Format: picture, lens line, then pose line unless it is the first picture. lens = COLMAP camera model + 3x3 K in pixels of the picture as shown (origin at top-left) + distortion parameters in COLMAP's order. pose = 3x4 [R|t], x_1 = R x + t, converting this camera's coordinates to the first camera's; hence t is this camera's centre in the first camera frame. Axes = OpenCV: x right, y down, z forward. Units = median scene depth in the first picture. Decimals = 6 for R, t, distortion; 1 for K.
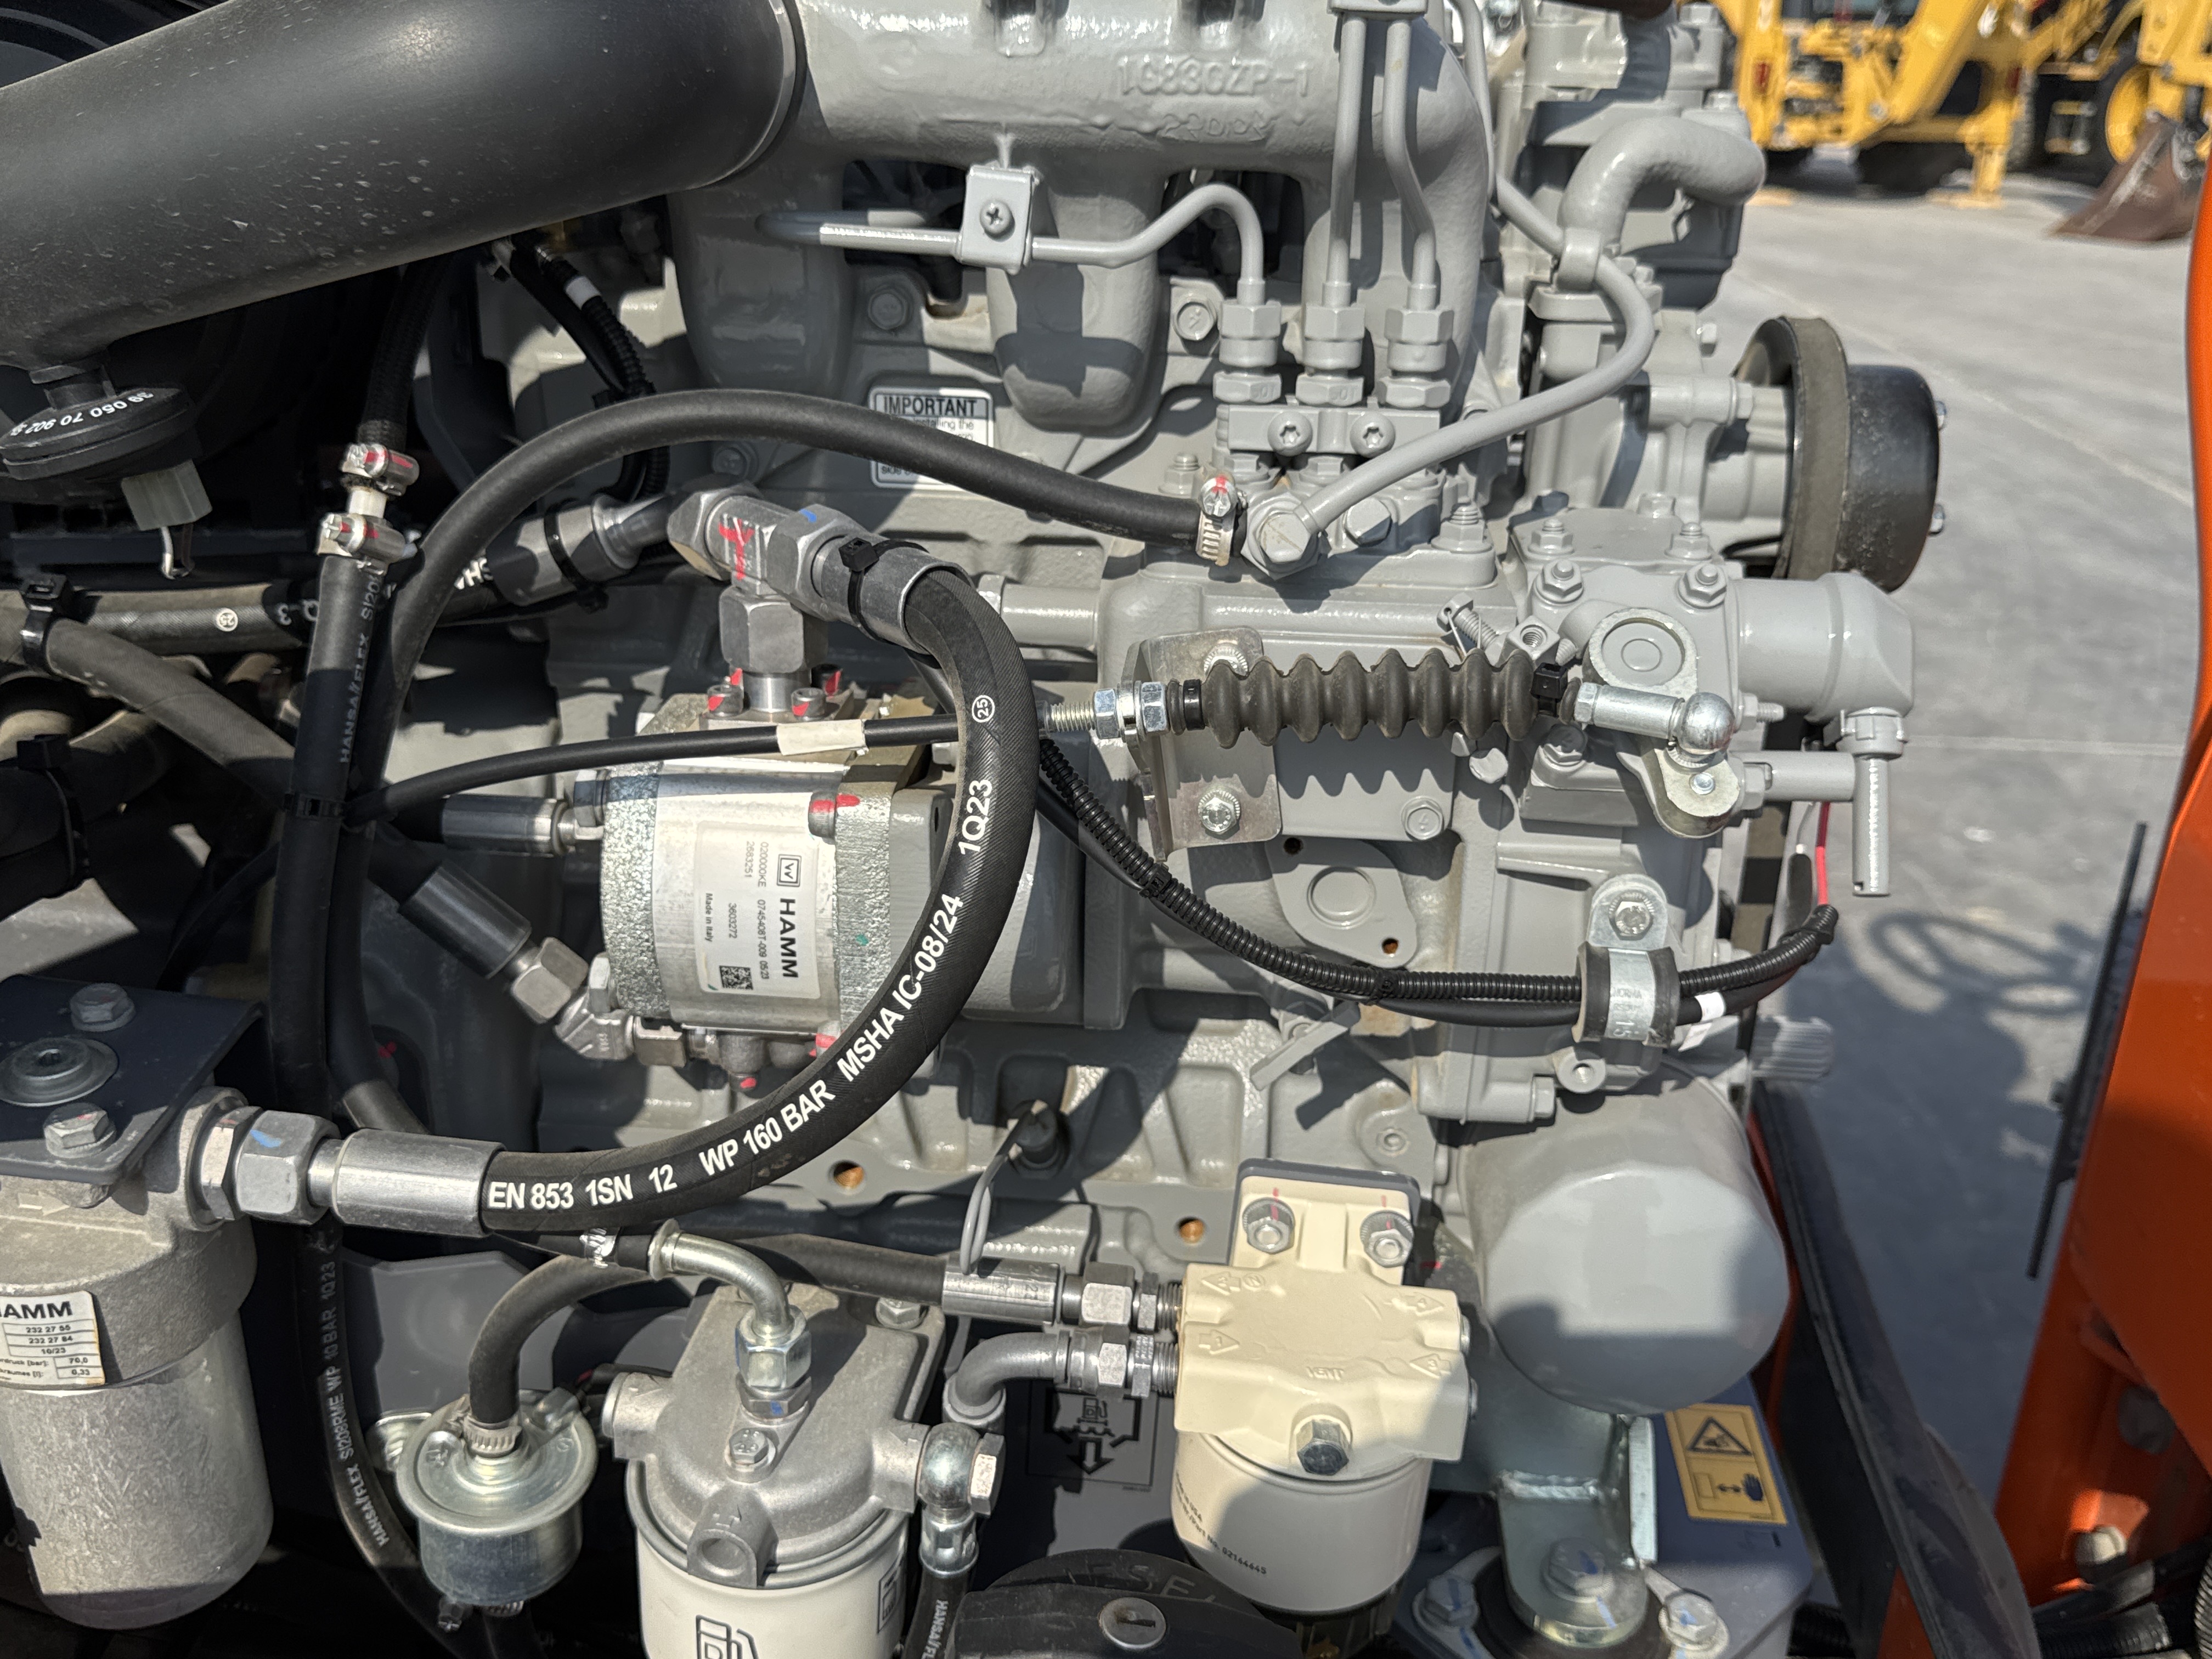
lens RADIAL K [[1916.0, 0, 1075.4], [0, 1916.0, 824.0], [0, 0, 1]] dist [0.131547, -0.281823]
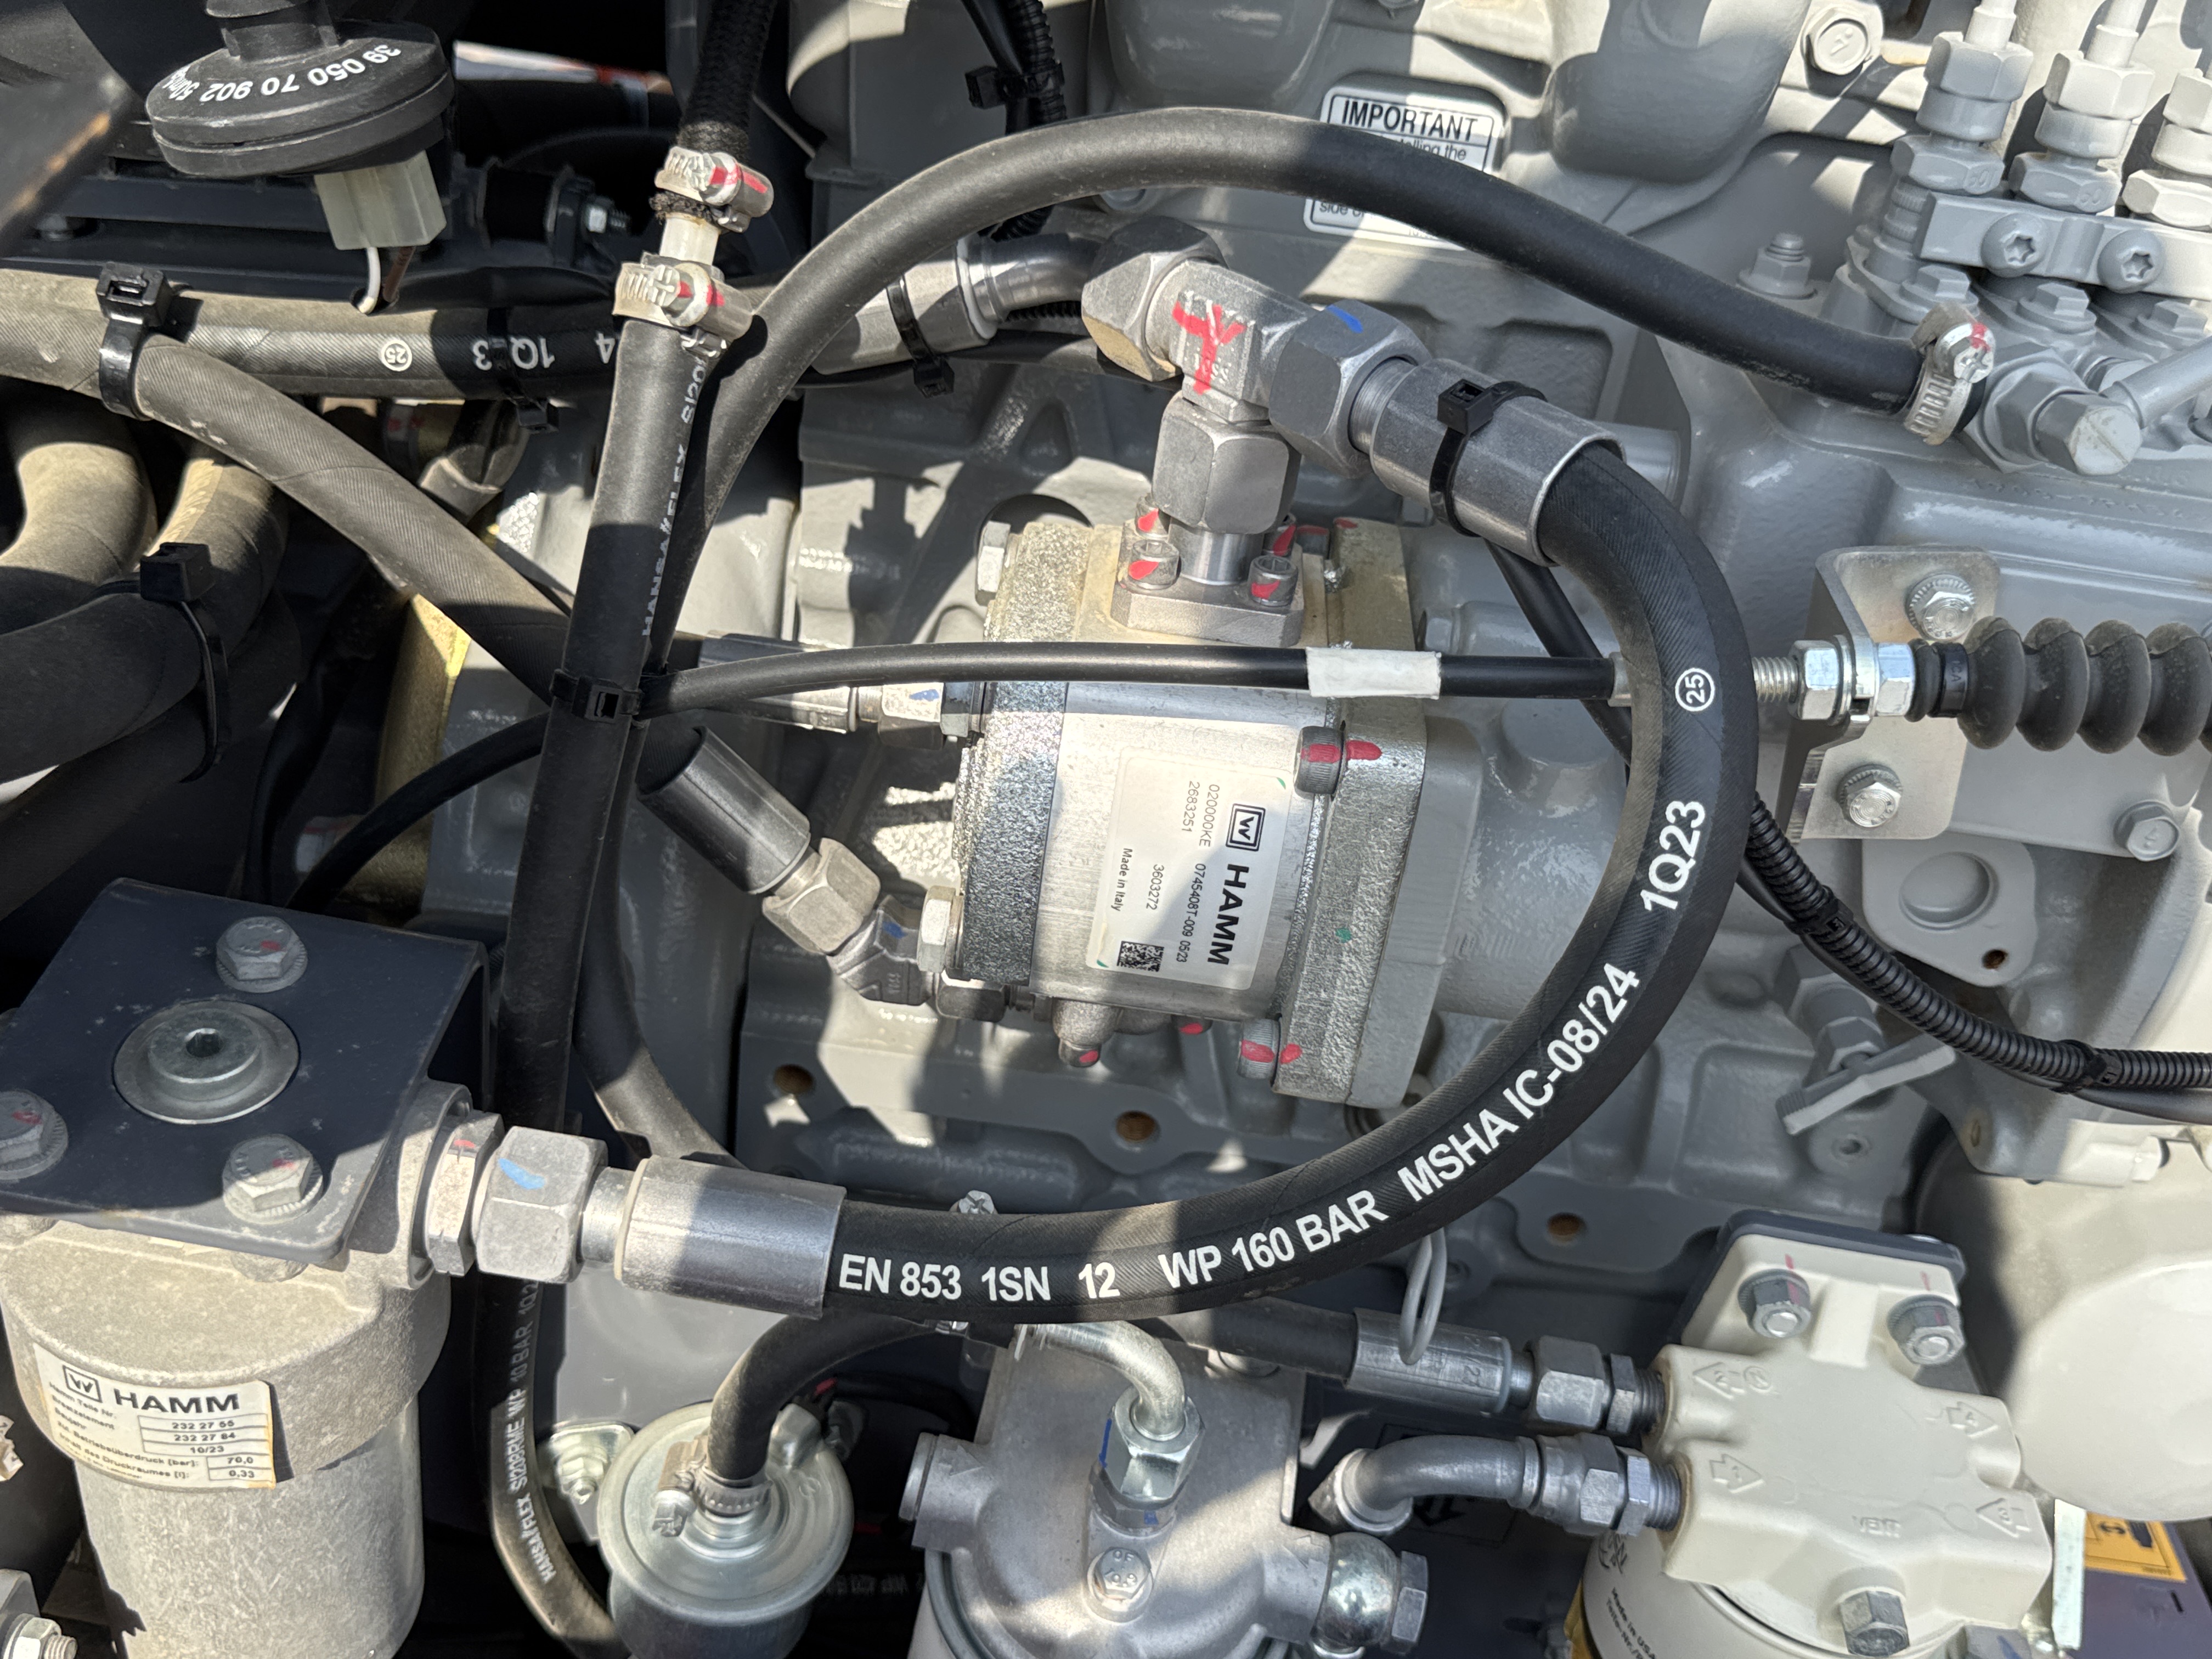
lens RADIAL K [[2073.5, 0, 1106.0], [0, 2073.5, 829.5], [0, 0, 1]] dist [0.198360, -0.525481]
pose [[0.994720, 0.077330, 0.067466, -0.258060], [-0.087940, 0.981173, 0.171949, -0.104600], [-0.052899, -0.176974, 0.982793, 0.256872]]
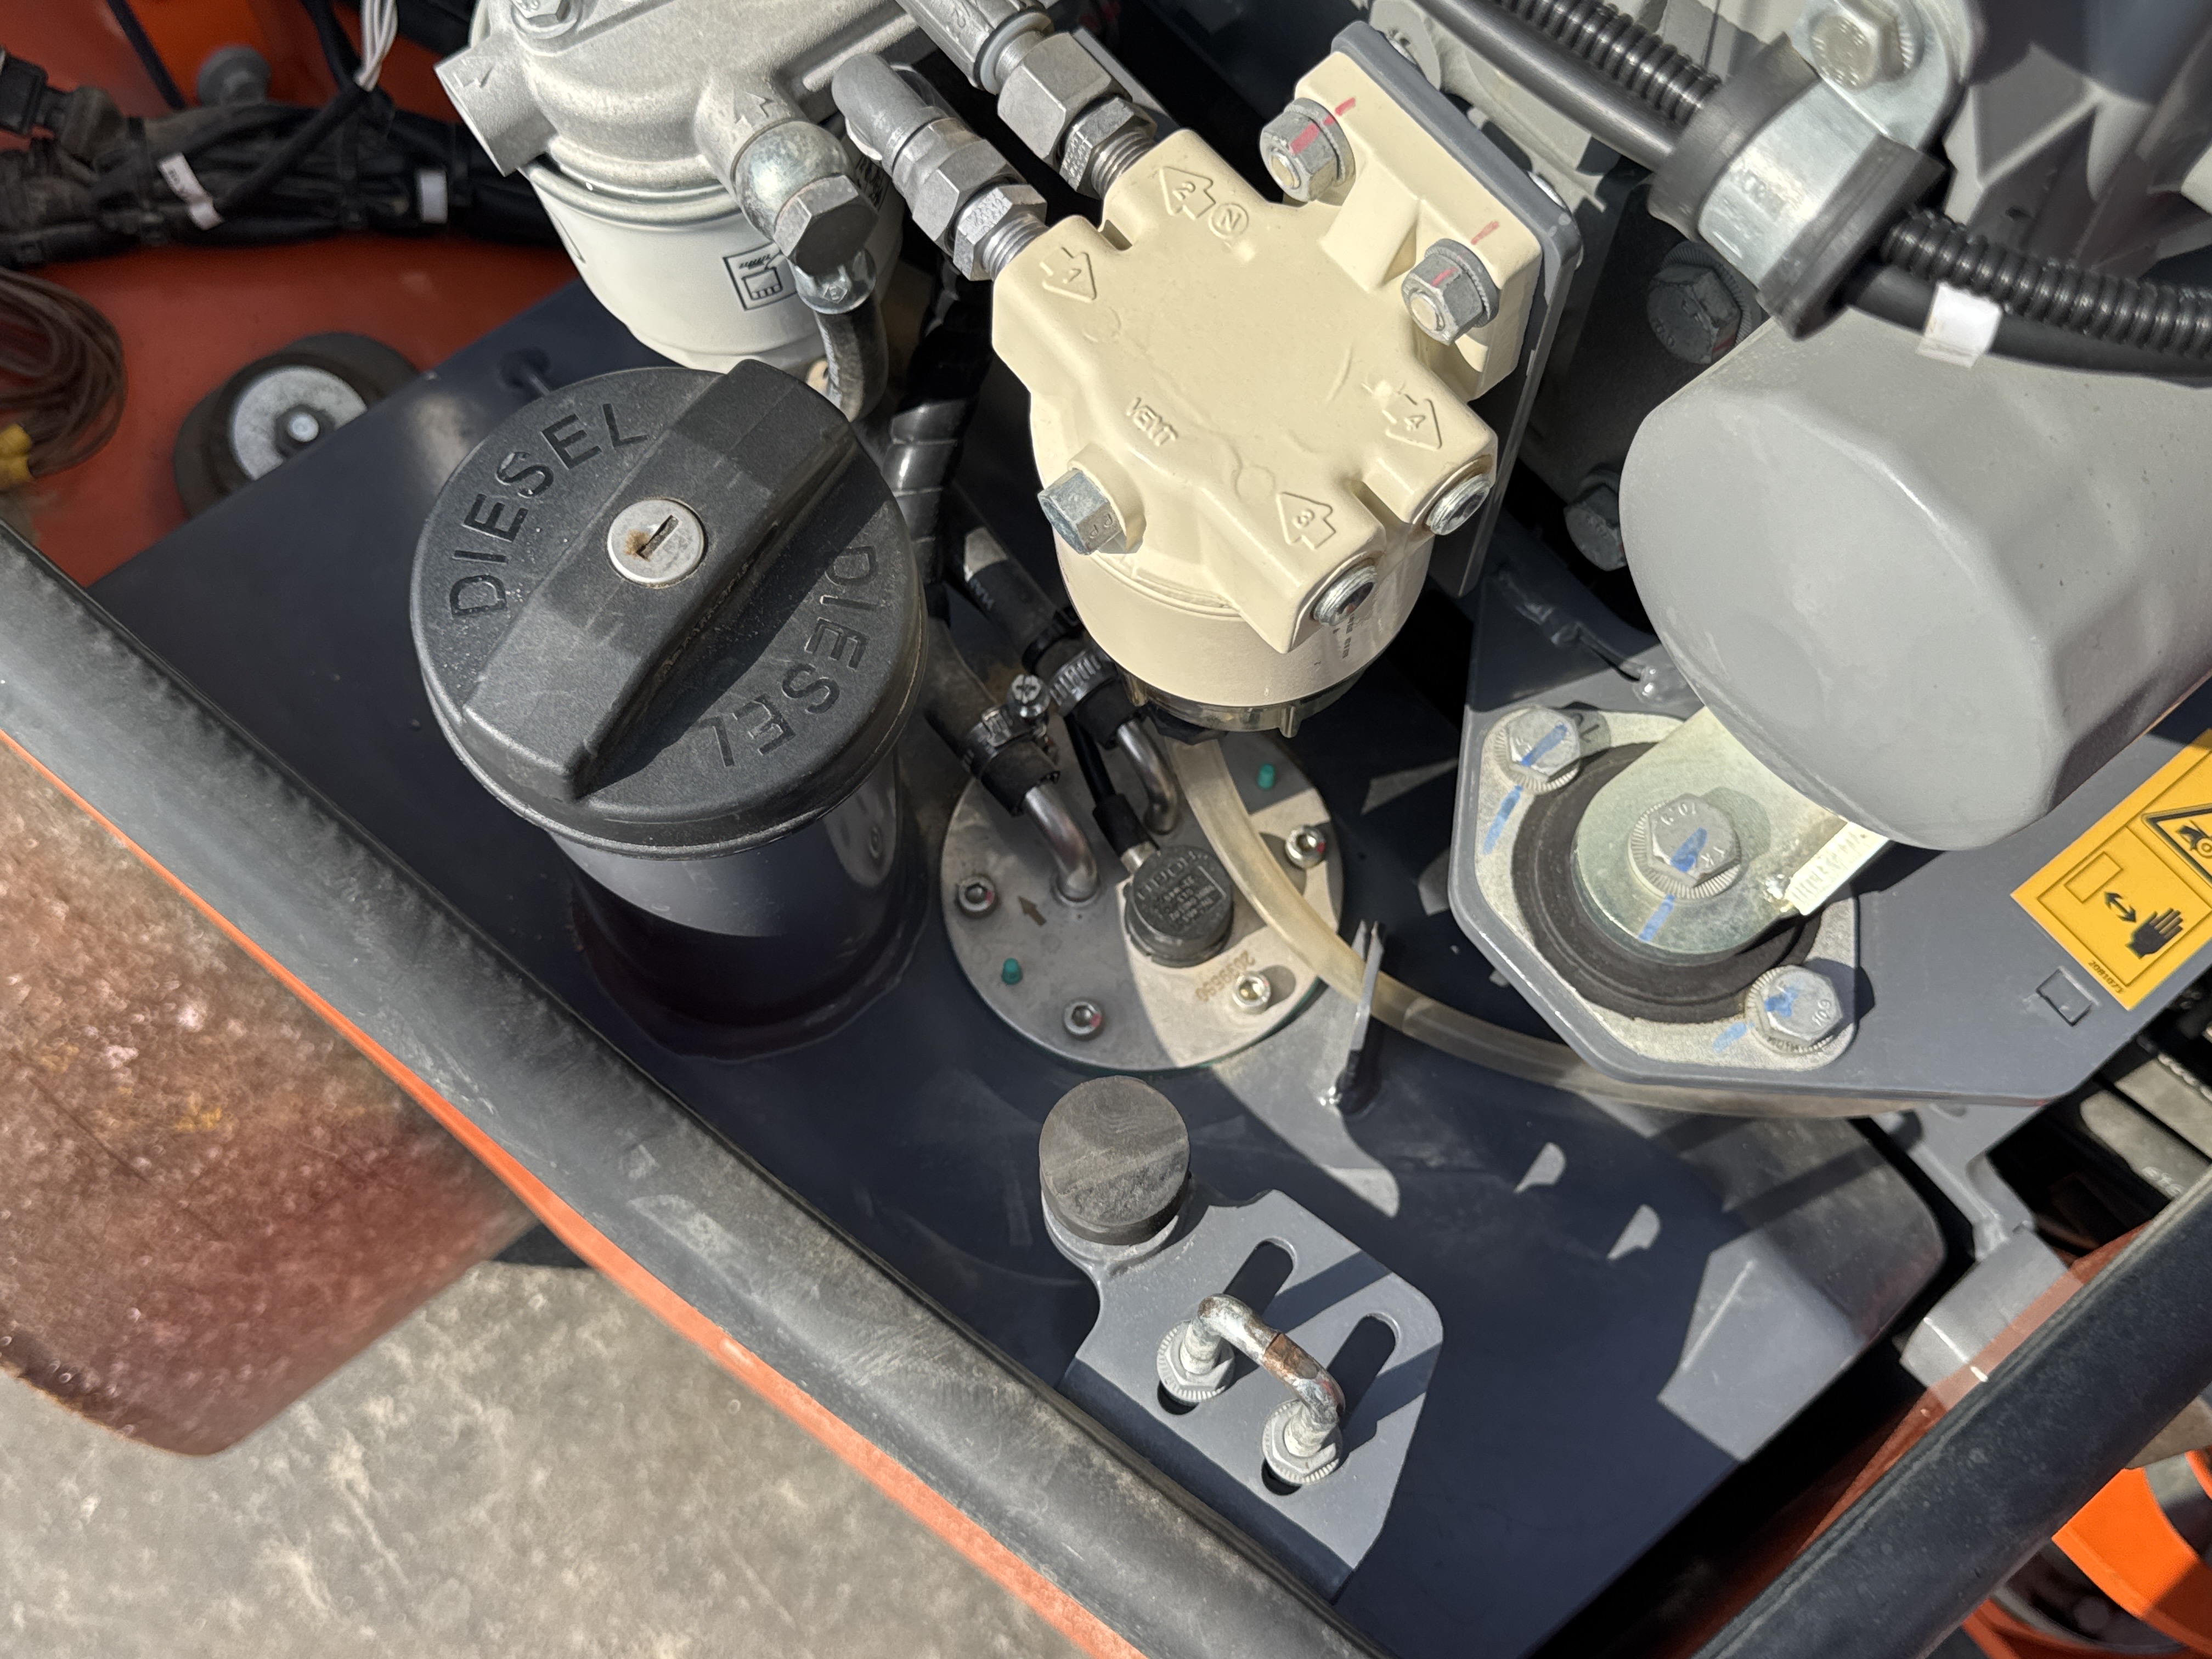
lens RADIAL K [[2280.2, 0, 1106.0], [0, 2280.2, 829.5], [0, 0, 1]] dist [0.170191, -0.465426]
pose [[0.703573, 0.649963, -0.287286, 0.422830], [-0.259738, 0.611511, 0.747389, -0.177617], [0.661454, -0.451224, 0.599063, 0.518788]]
